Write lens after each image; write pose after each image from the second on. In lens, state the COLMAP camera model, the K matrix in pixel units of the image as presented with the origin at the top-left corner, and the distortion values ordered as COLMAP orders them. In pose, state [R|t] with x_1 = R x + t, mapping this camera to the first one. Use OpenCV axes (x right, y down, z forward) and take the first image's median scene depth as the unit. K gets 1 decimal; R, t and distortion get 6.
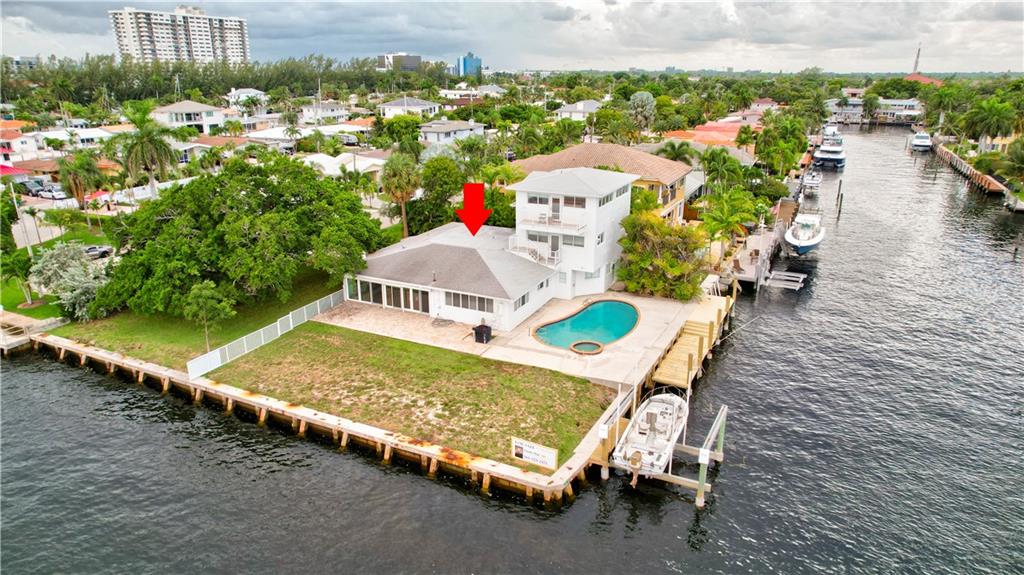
lens RADIAL K [[660.7, 0, 510.4], [0, 660.7, 284.9], [0, 0, 1]] dist [-0.088900, 0.089292]
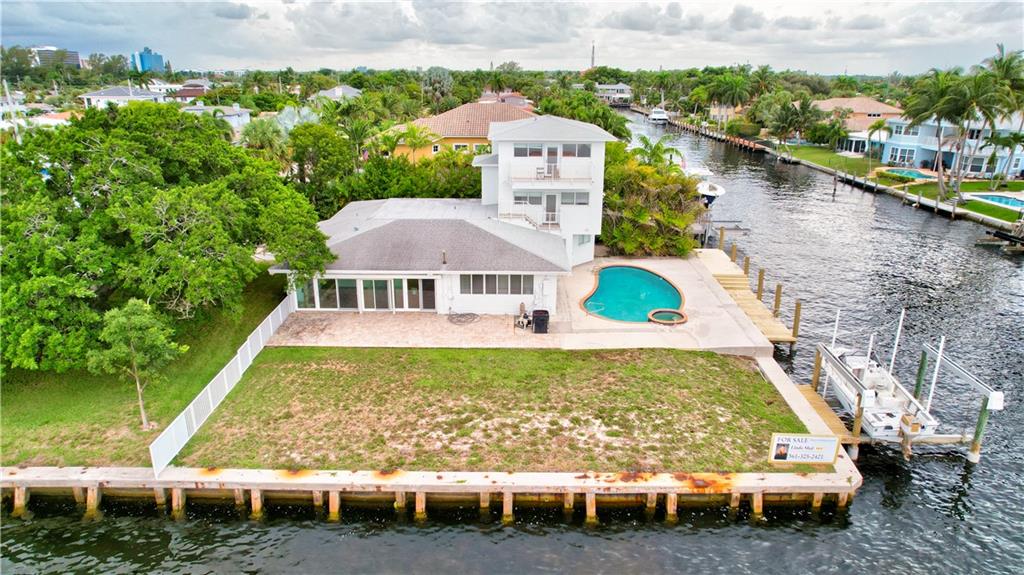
lens RADIAL K [[660.7, 0, 510.4], [0, 660.7, 284.9], [0, 0, 1]] dist [-0.088900, 0.089292]
pose [[0.901522, -0.130472, 0.412597, -0.347990], [0.130758, 0.991028, 0.027678, 0.007050], [-0.412506, 0.028998, 0.910493, 0.300541]]
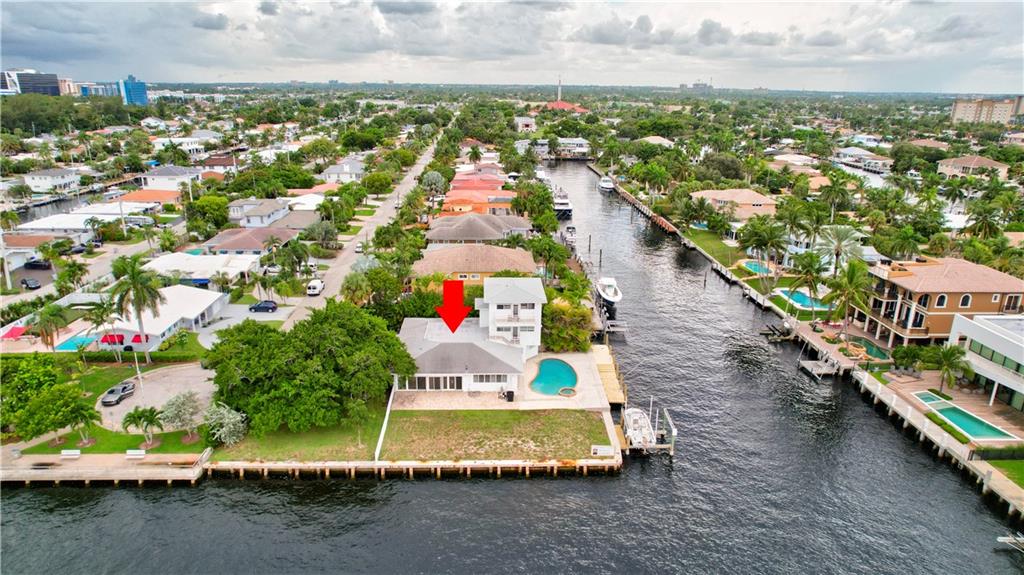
lens RADIAL K [[660.7, 0, 510.4], [0, 660.7, 284.9], [0, 0, 1]] dist [-0.088900, 0.089292]
pose [[0.882744, -0.128881, 0.451833, -0.710883], [0.135016, 0.990665, 0.018798, -0.223029], [-0.450037, 0.044411, 0.891905, -0.488001]]
